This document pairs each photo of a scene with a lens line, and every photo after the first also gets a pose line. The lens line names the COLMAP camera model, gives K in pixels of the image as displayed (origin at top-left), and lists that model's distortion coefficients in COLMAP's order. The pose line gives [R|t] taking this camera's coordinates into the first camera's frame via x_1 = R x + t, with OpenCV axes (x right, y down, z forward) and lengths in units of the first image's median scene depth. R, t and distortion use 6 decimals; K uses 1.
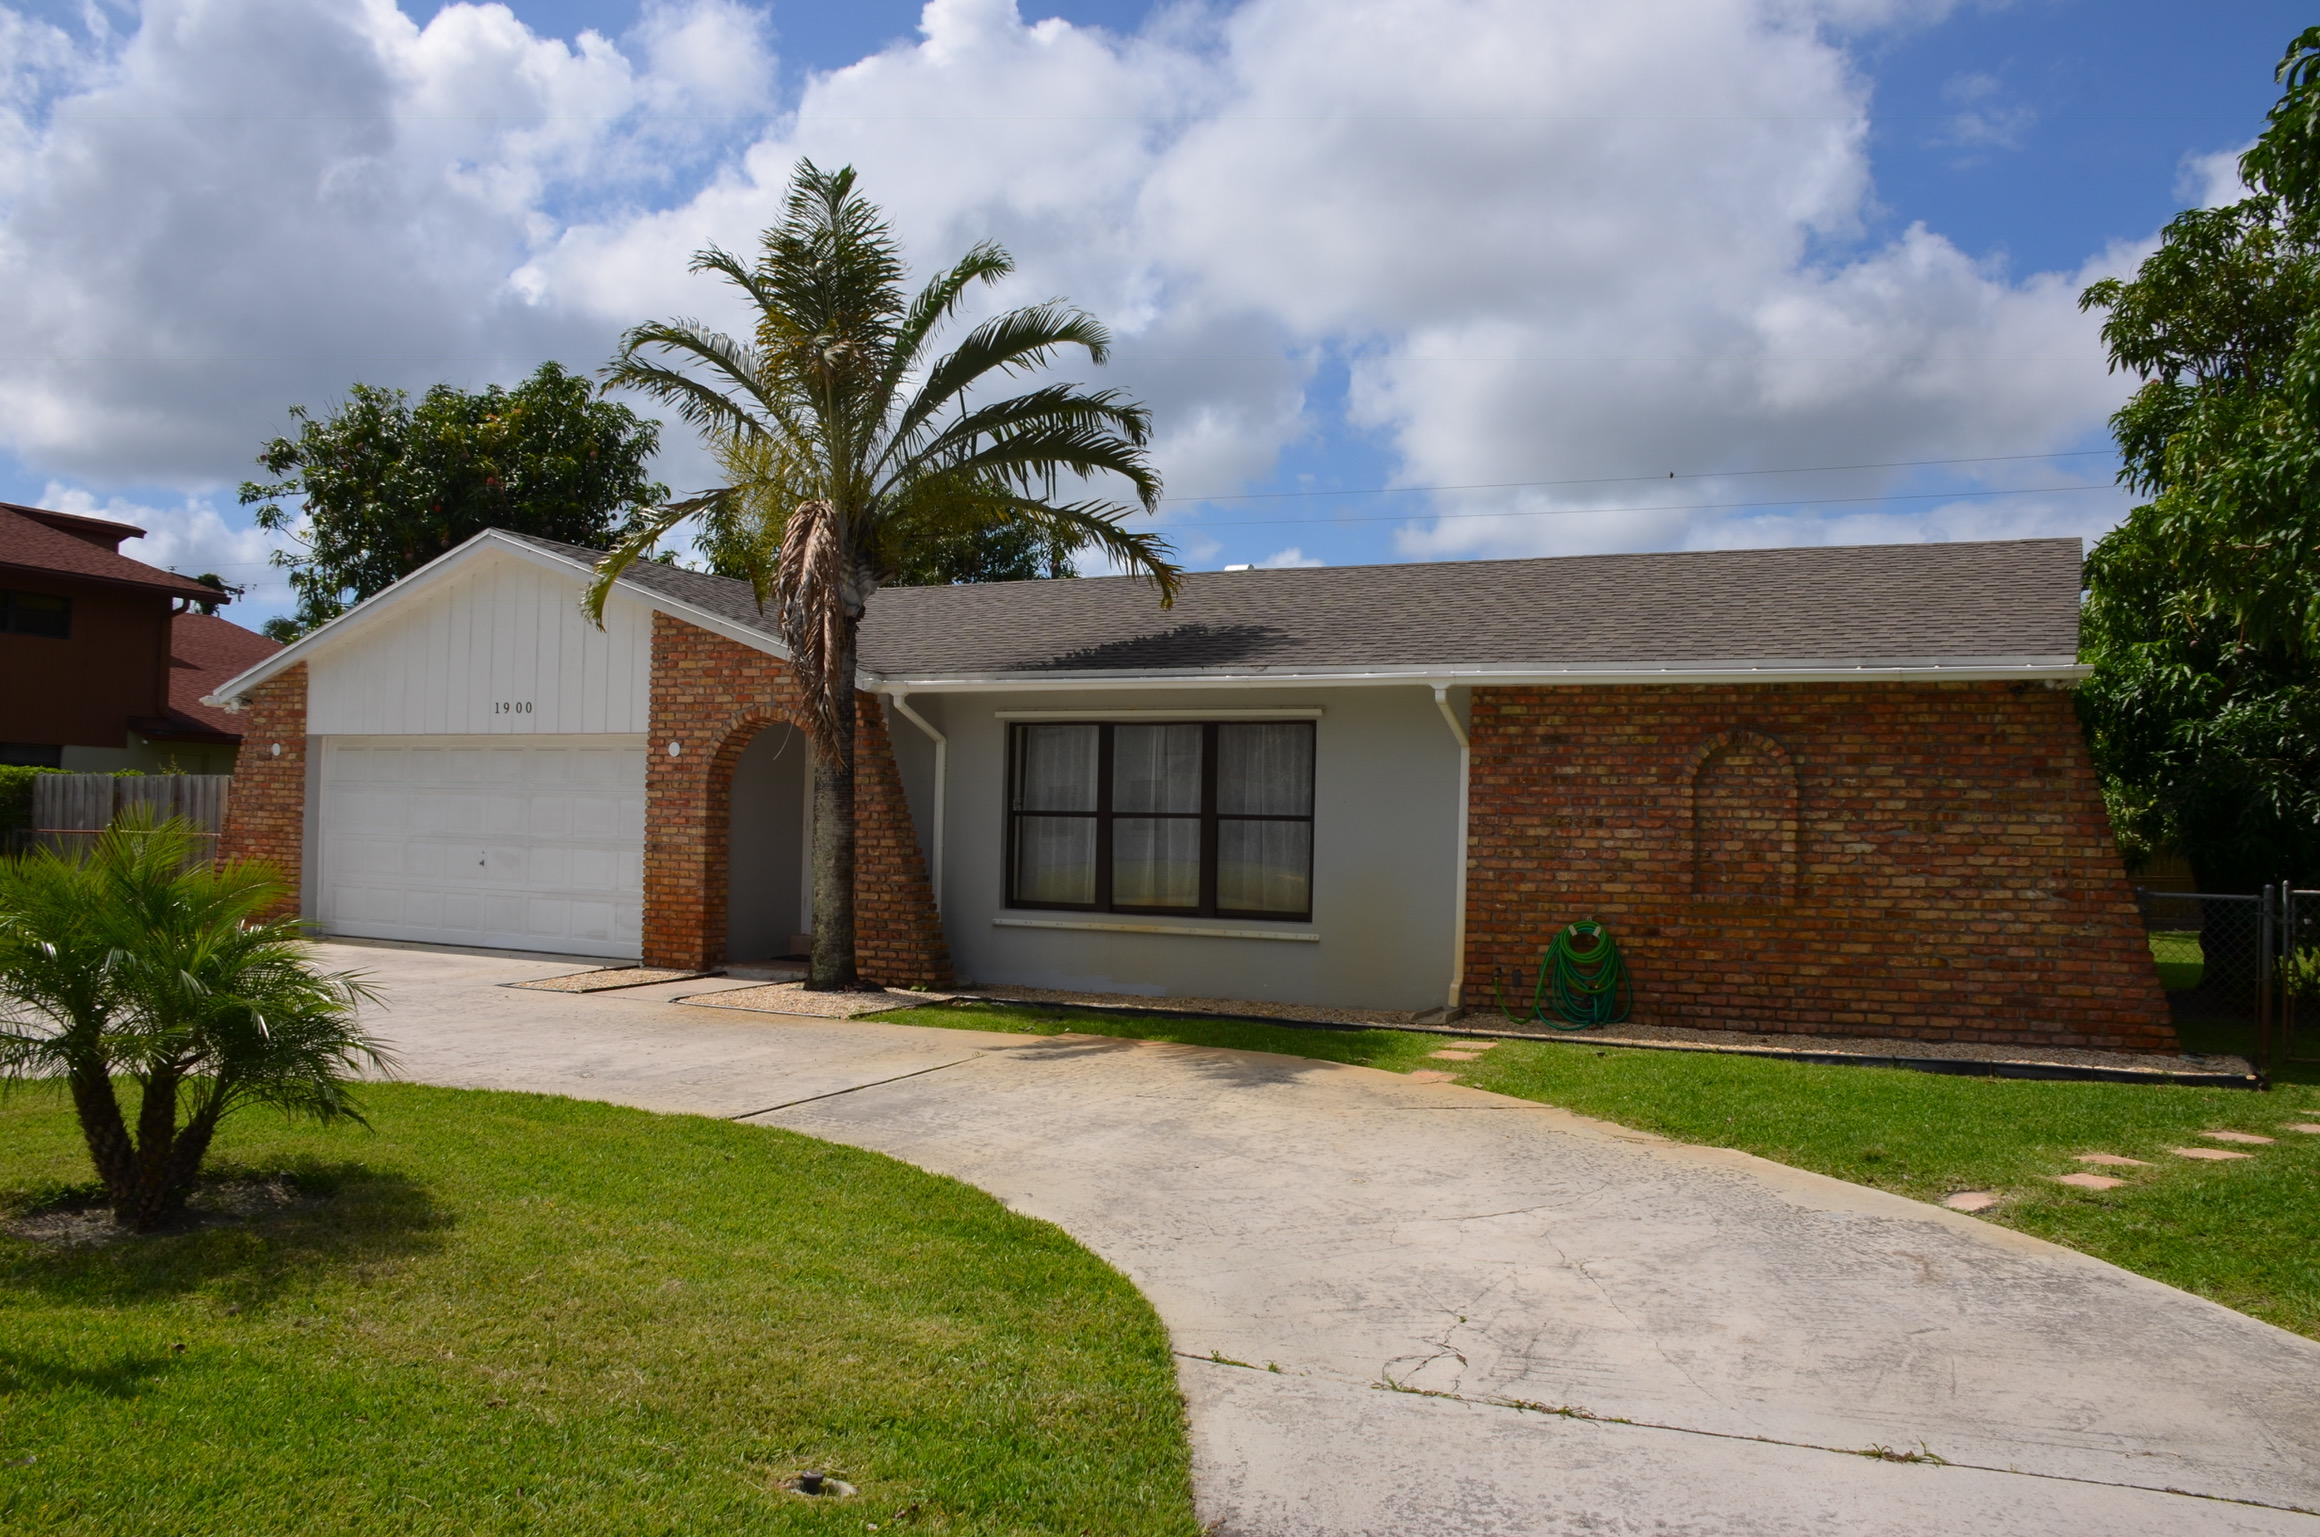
lens RADIAL K [[1818.4, 0, 1153.1], [0, 1818.4, 769.8], [0, 0, 1]] dist [-0.159362, 0.101532]
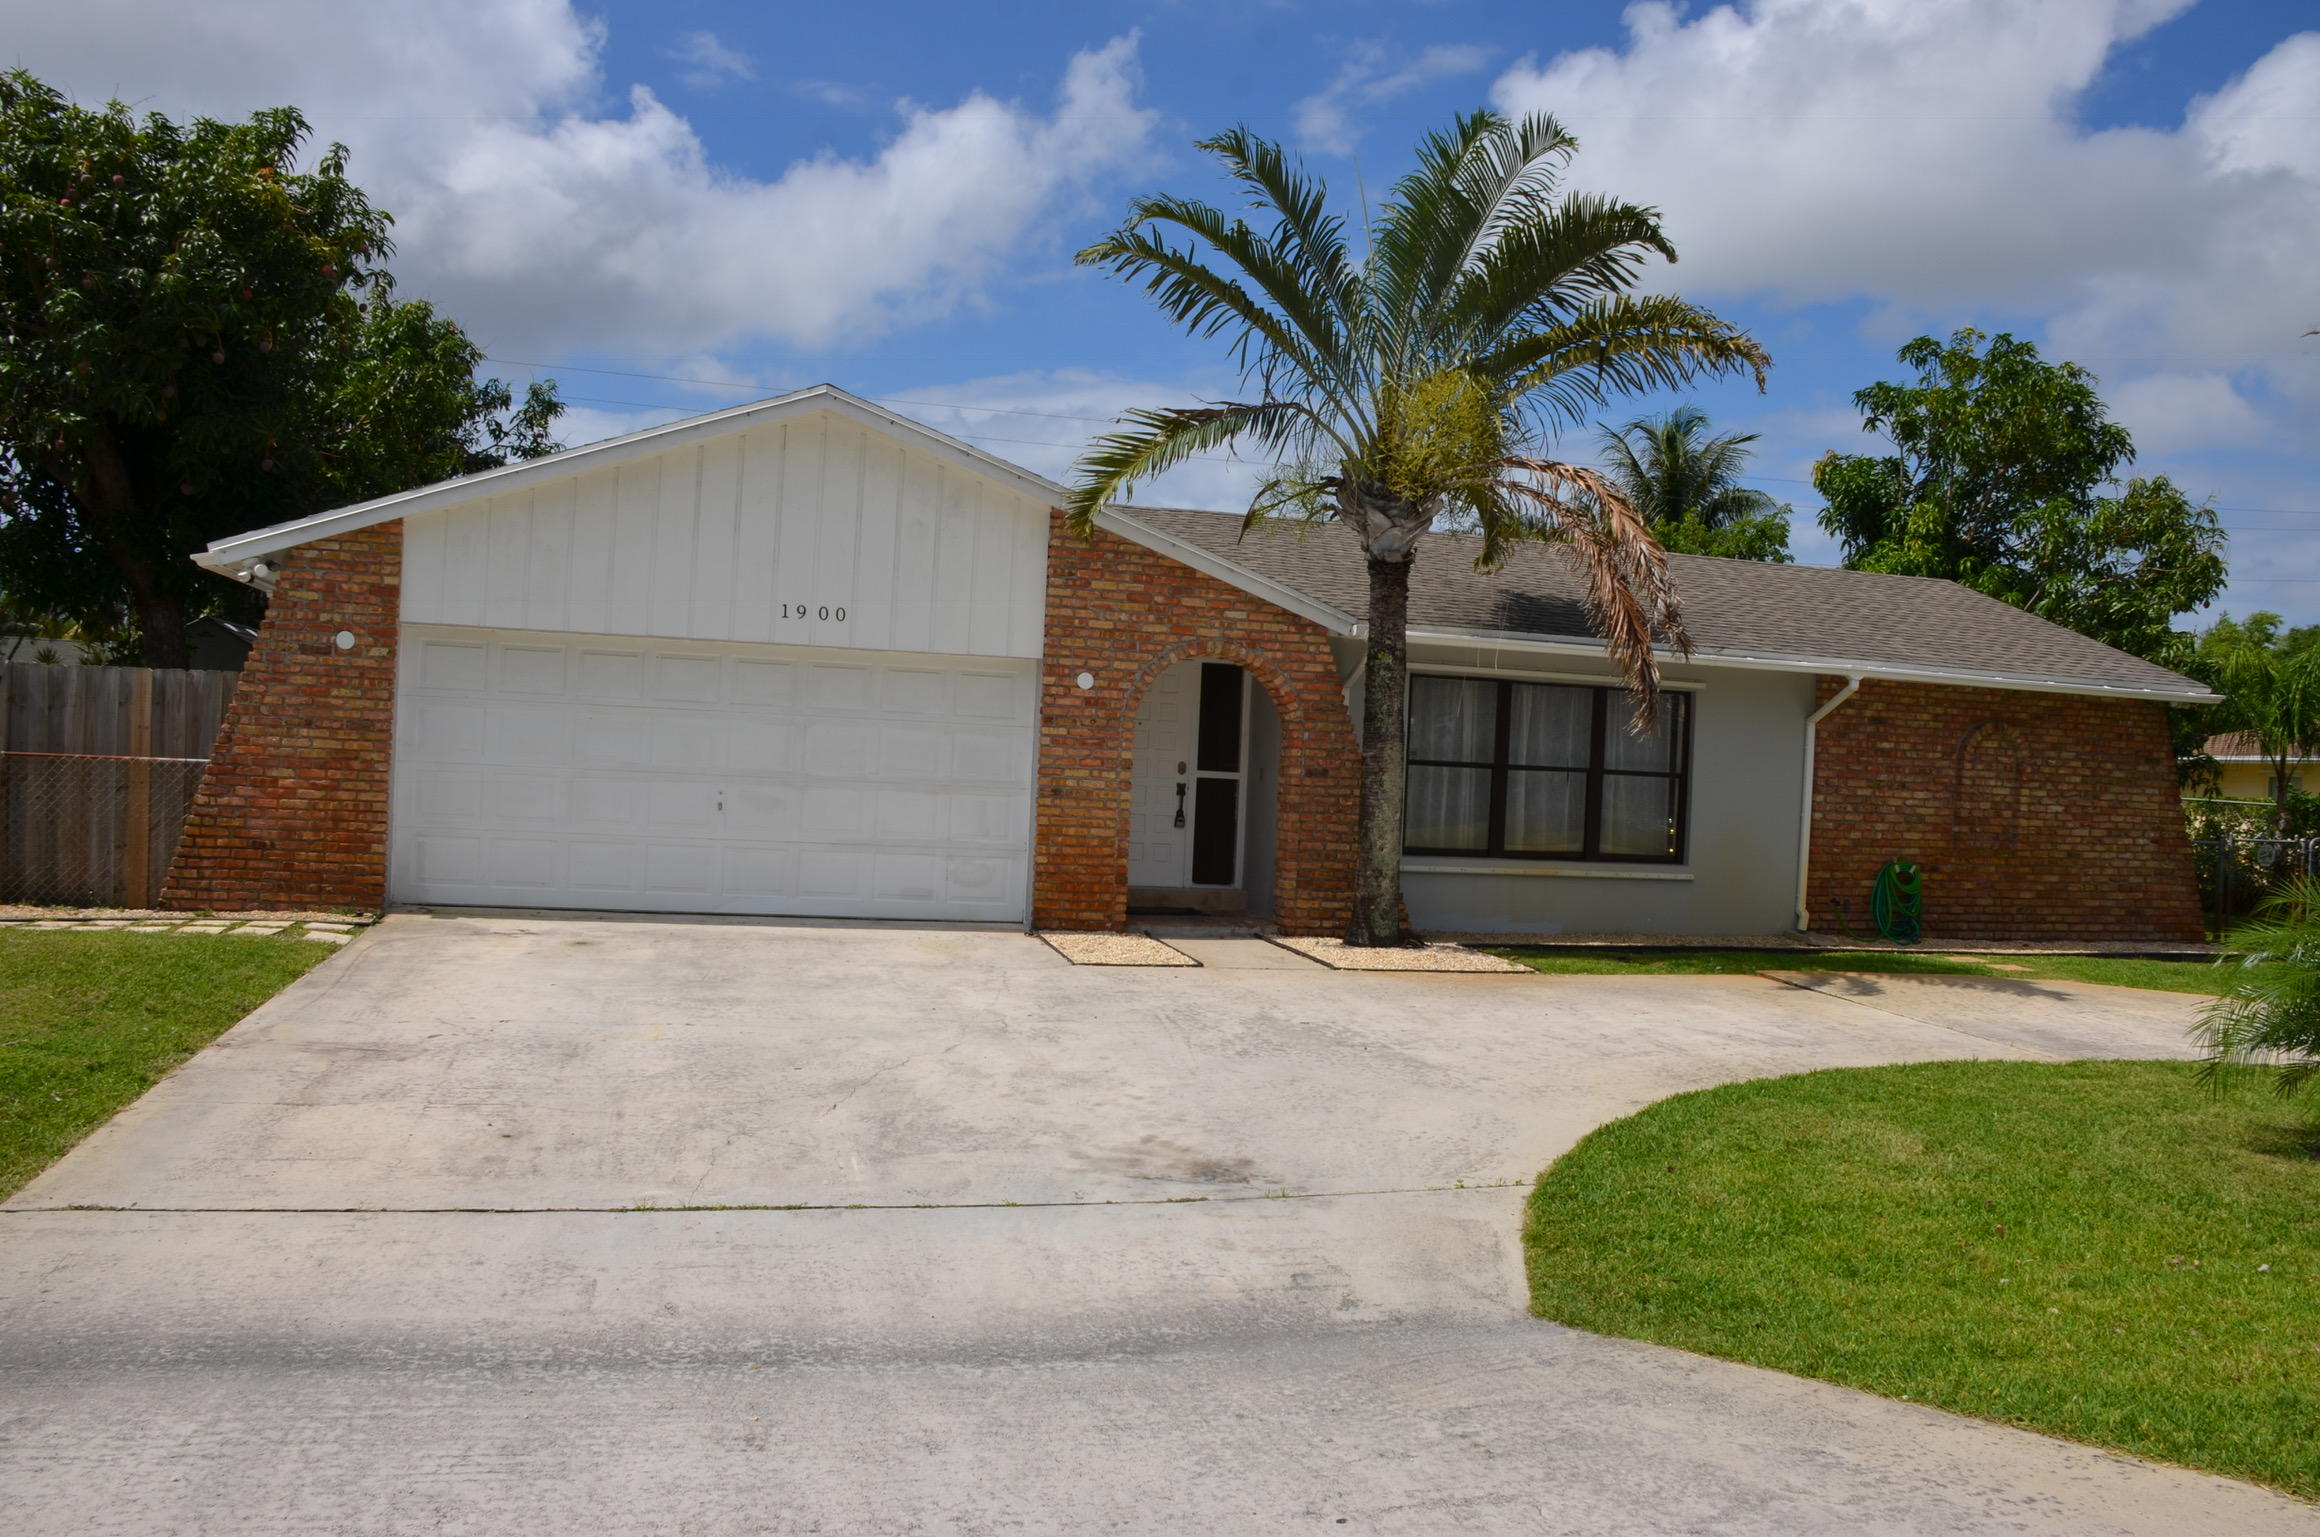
lens RADIAL K [[1818.4, 0, 1150.4], [0, 1818.4, 775.7], [0, 0, 1]] dist [-0.159362, 0.101532]
pose [[0.759195, 0.008900, 0.650802, -0.978993], [-0.051779, 0.997563, 0.046761, -0.009996], [-0.648800, -0.069199, 0.757806, 0.366361]]
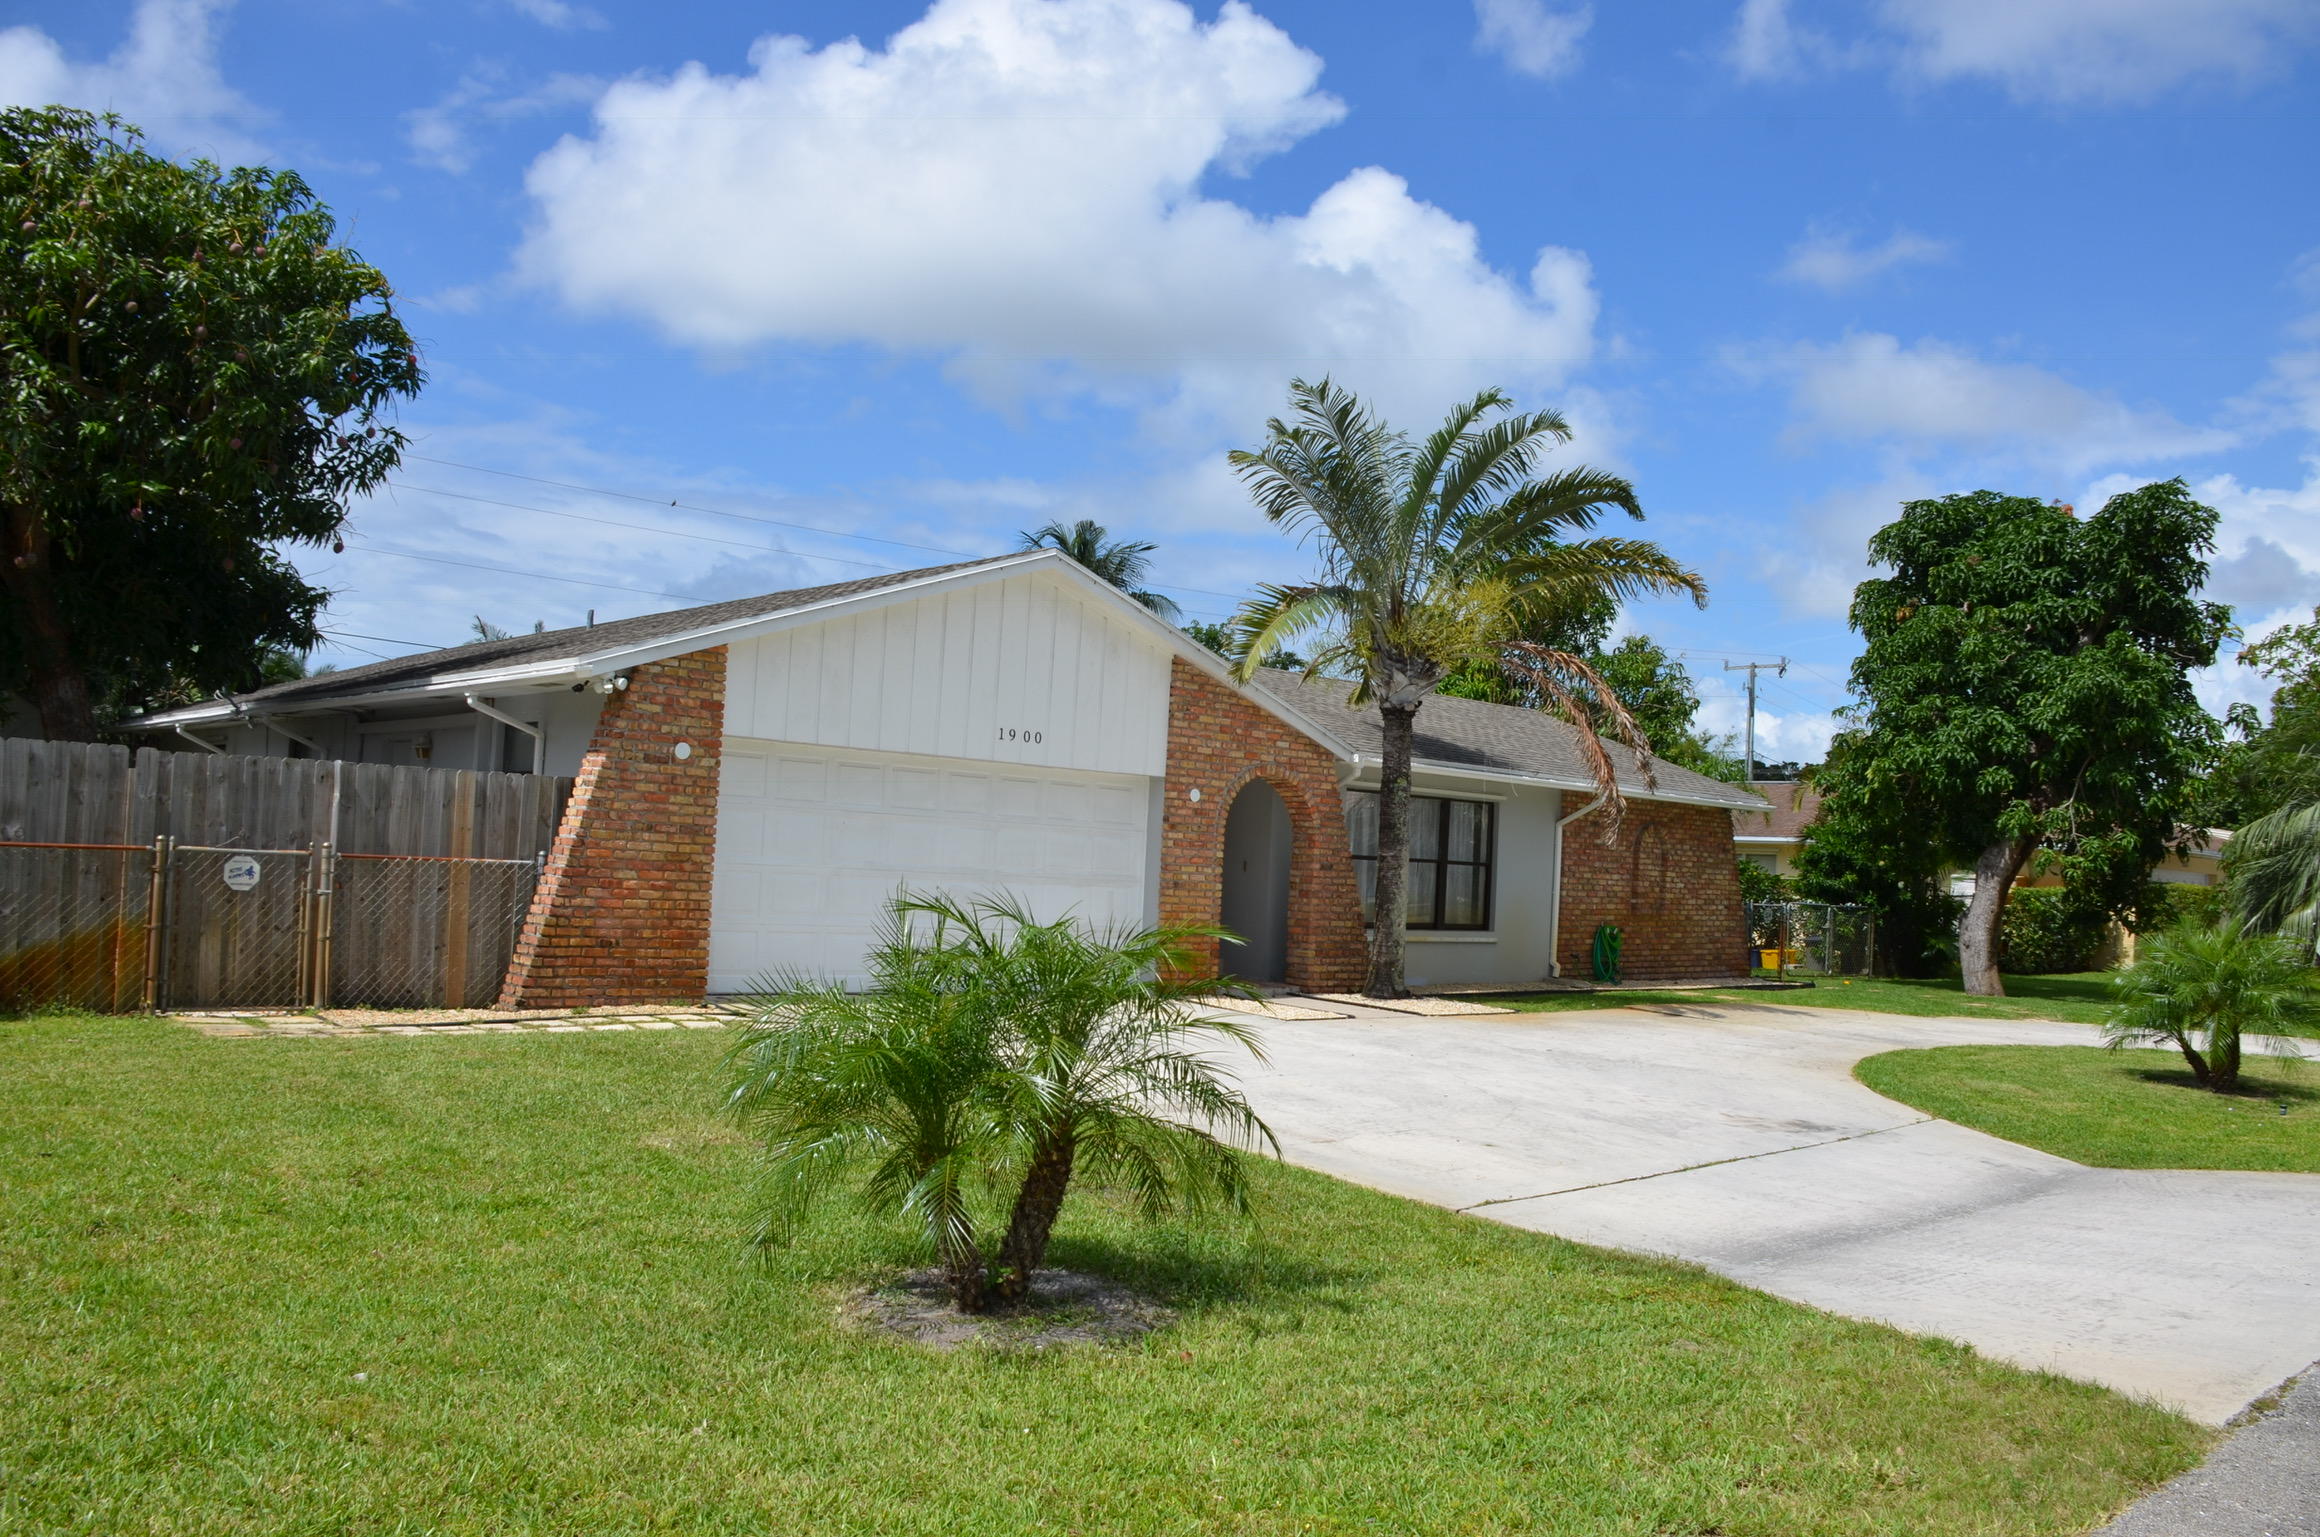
lens RADIAL K [[1818.4, 0, 1166.8], [0, 1818.4, 770.2], [0, 0, 1]] dist [-0.159362, 0.101532]
pose [[0.361133, 0.041494, 0.931591, -1.562767], [-0.076232, 0.996979, -0.014855, -0.010625], [-0.929393, -0.065652, 0.363206, 0.735963]]
